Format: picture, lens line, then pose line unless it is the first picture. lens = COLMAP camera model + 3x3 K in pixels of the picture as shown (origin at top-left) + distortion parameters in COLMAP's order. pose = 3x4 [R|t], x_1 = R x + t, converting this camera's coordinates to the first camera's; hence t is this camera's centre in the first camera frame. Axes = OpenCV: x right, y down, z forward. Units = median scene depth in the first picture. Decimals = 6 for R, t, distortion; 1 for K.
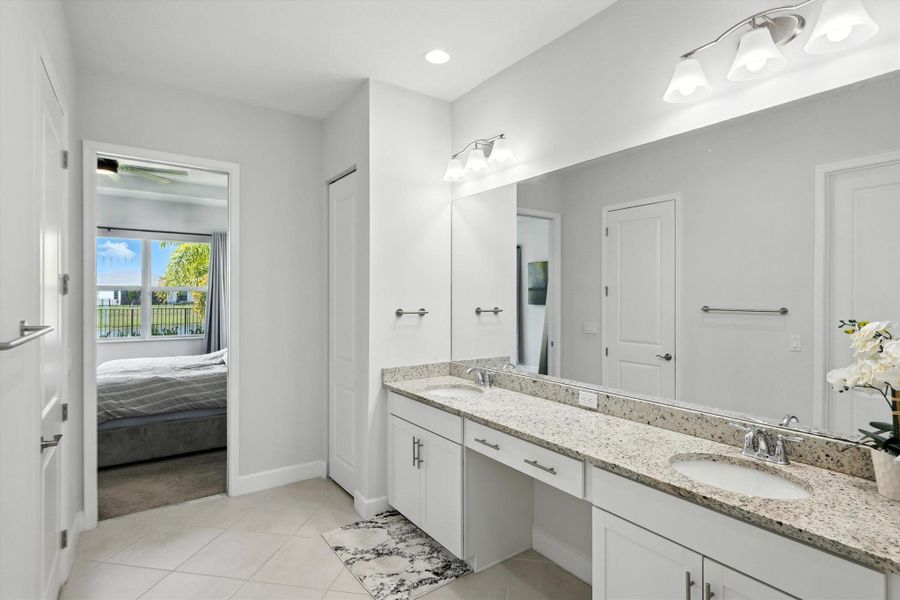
lens RADIAL K [[460.3, 0, 450.0], [0, 460.3, 300.0], [0, 0, 1]] dist [-0.000422, 0.000053]
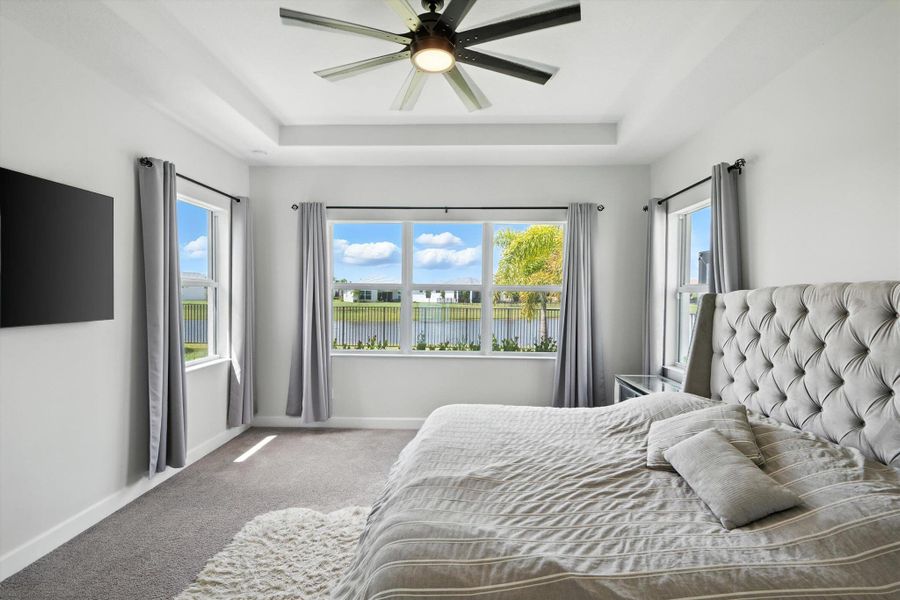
lens RADIAL K [[356.5, 0, 450.6], [0, 356.5, 298.1], [0, 0, 1]] dist [-0.000145, 0.000107]
pose [[0.800920, 0.004168, -0.598757, -0.341867], [-0.004530, 0.999989, 0.000902, -0.008330], [0.598754, 0.001990, 0.800930, 0.476497]]
